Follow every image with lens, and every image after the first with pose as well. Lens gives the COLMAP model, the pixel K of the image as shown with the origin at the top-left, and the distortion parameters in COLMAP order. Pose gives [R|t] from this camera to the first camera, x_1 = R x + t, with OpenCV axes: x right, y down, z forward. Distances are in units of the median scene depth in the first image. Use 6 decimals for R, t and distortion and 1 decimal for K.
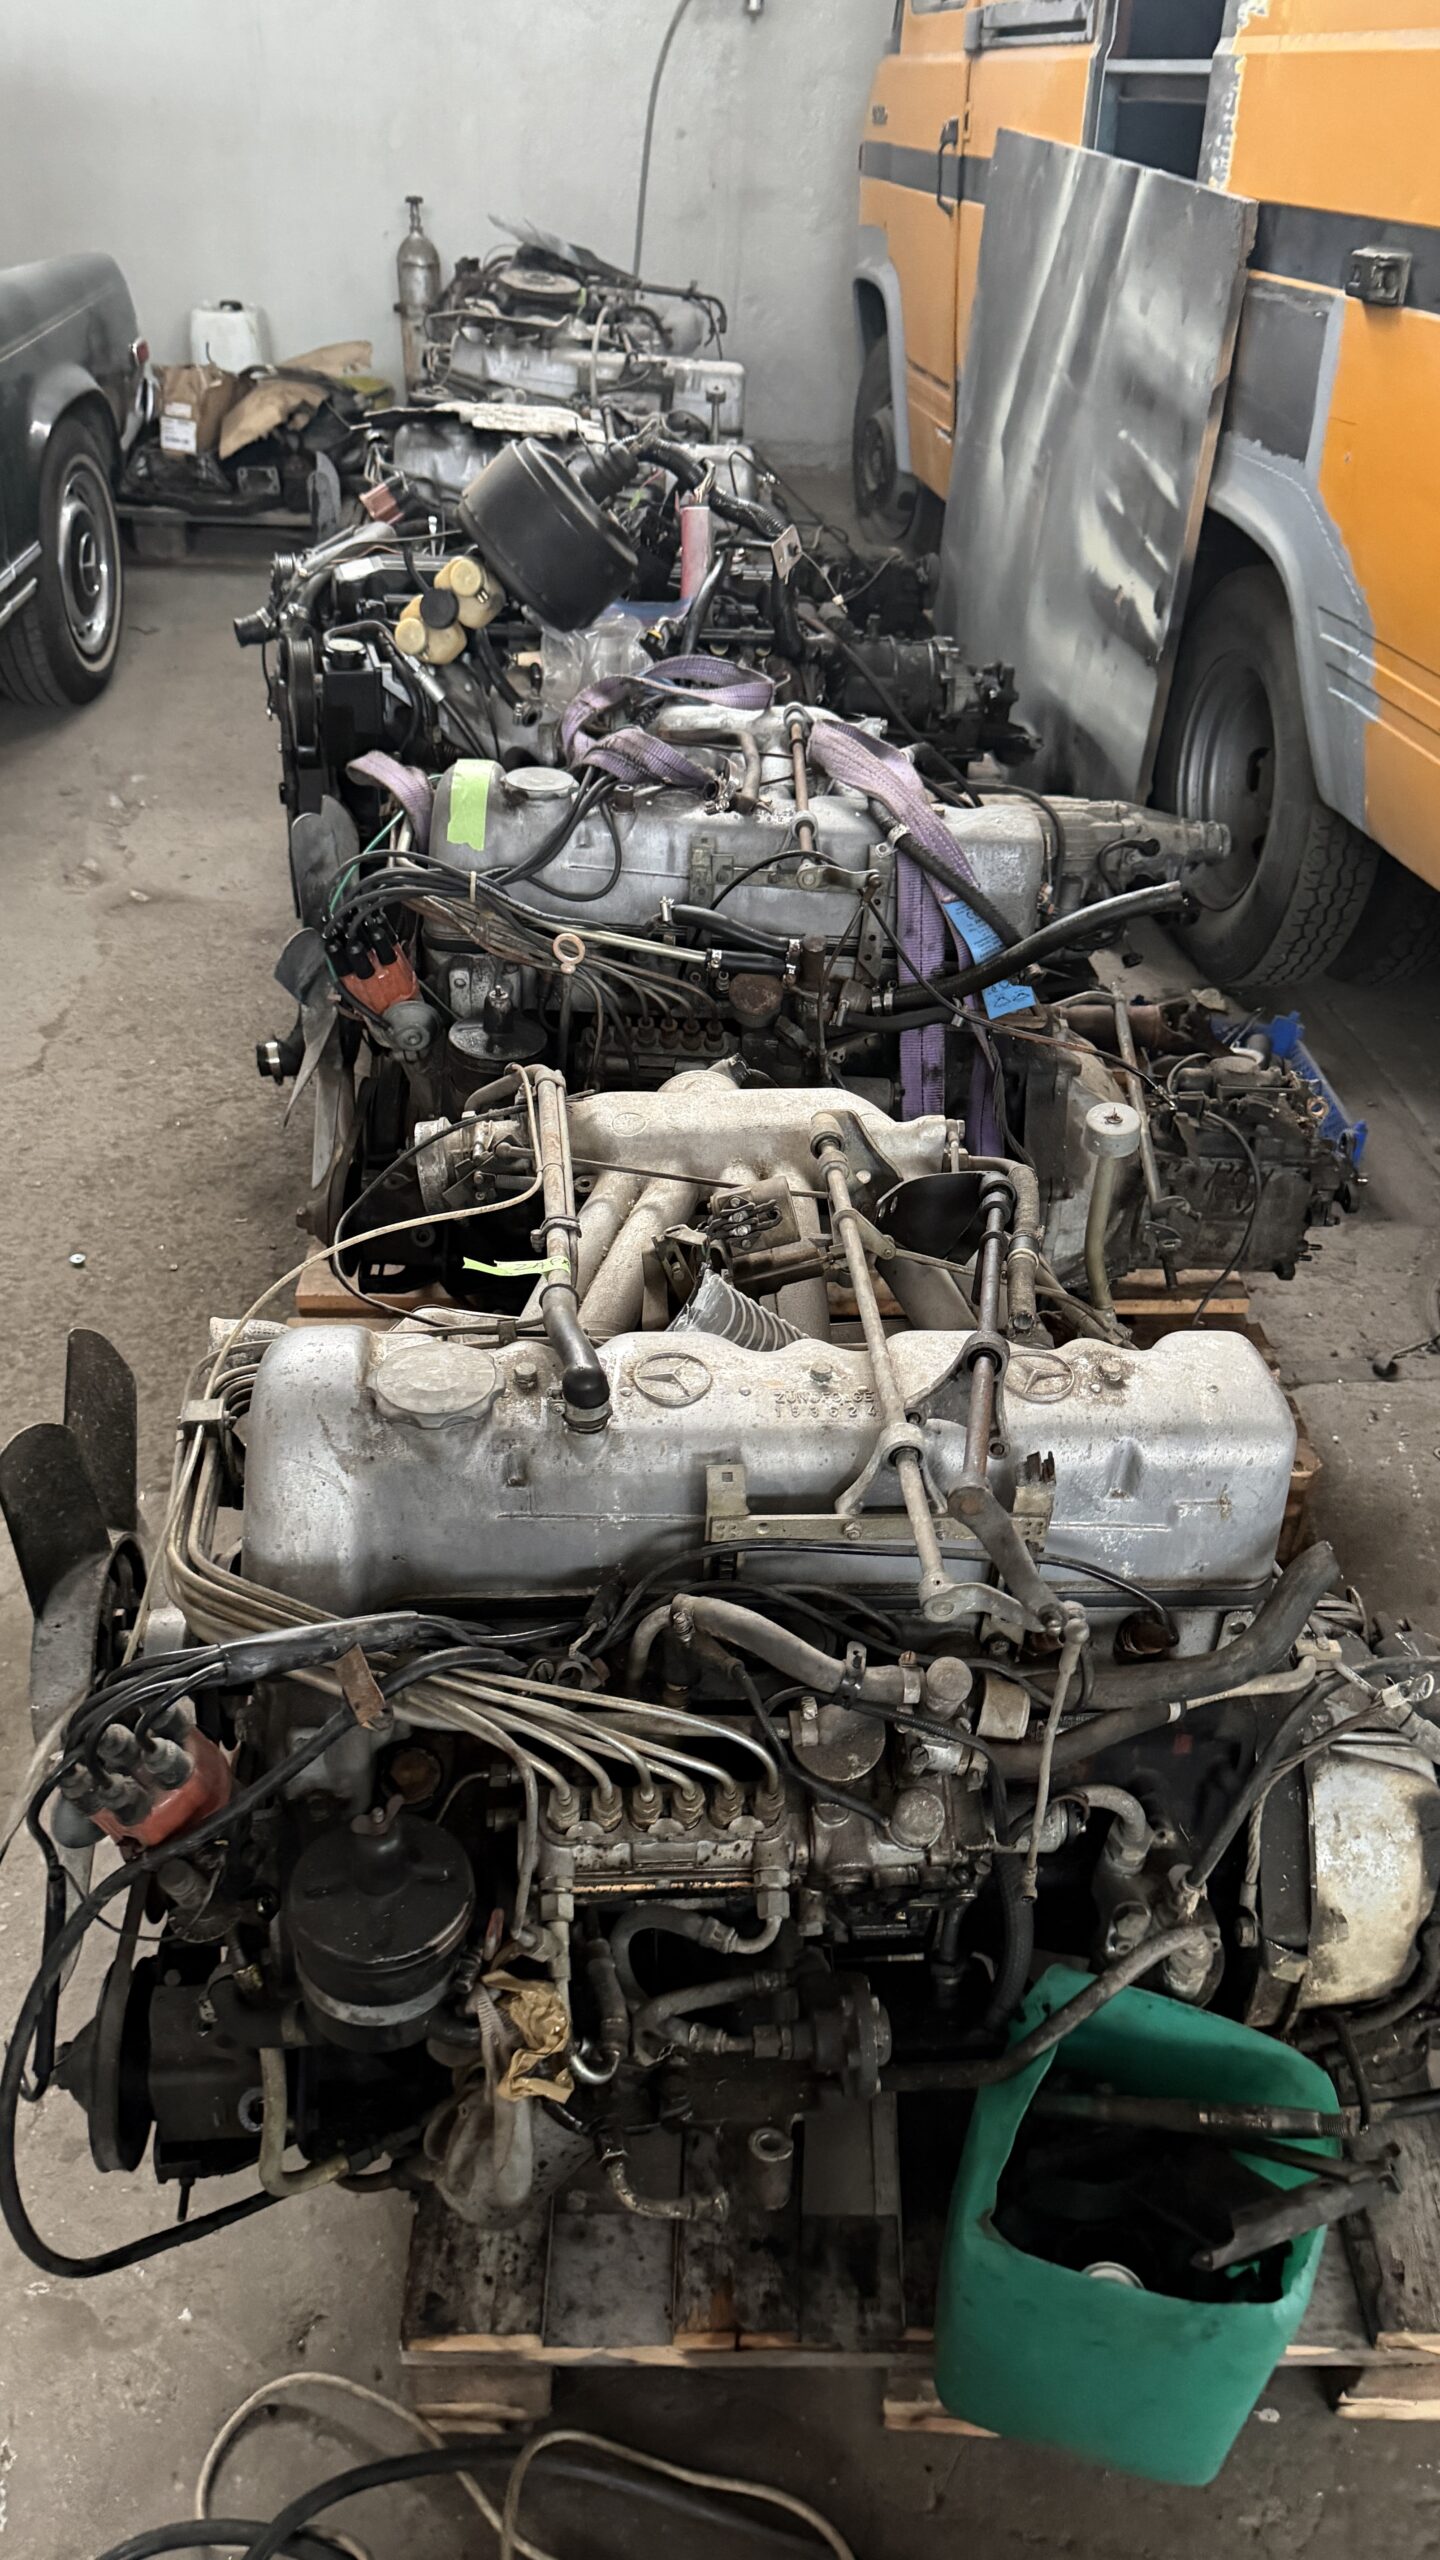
lens RADIAL K [[1853.0, 0, 522.9], [0, 1853.0, 1293.3], [0, 0, 1]] dist [0.093708, -0.177703]
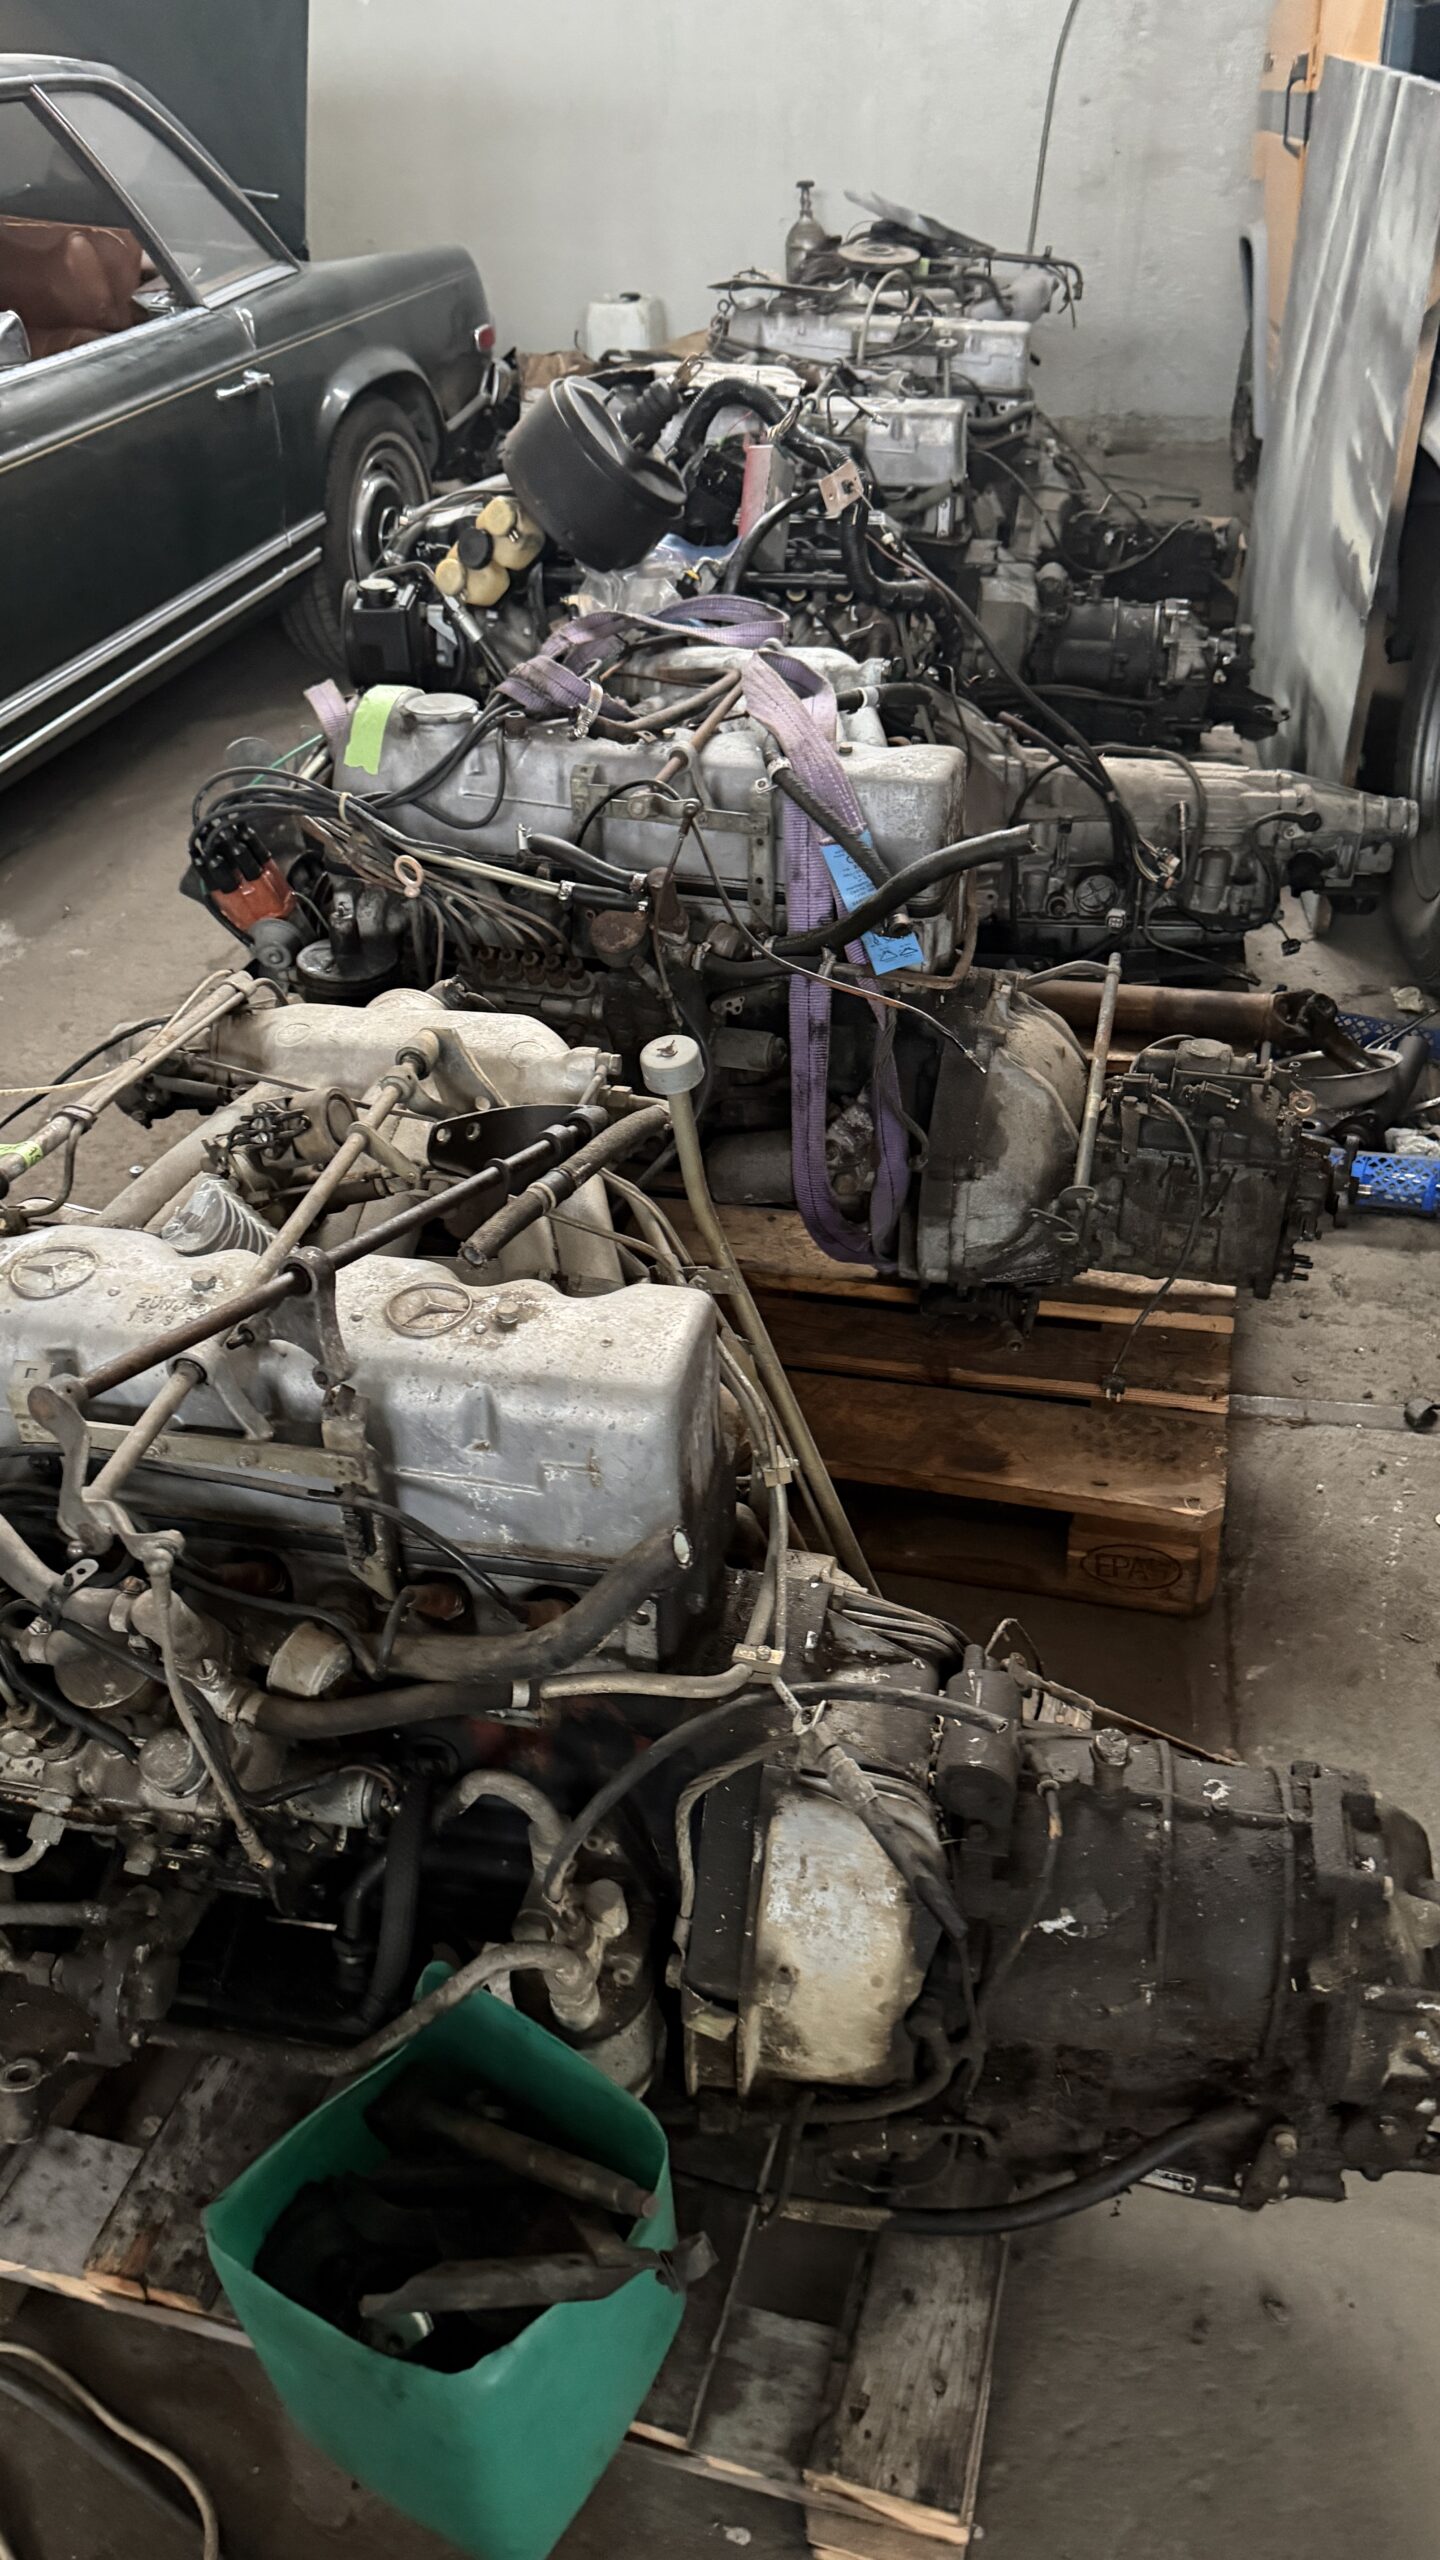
lens RADIAL K [[1815.8, 0, 718.4], [0, 1815.8, 1269.9], [0, 0, 1]] dist [0.055152, -0.102835]
pose [[0.958684, 0.096295, -0.267681, 0.383519], [-0.100889, 0.994892, -0.003426, 0.008238], [0.265983, 0.030291, 0.963502, 0.105841]]
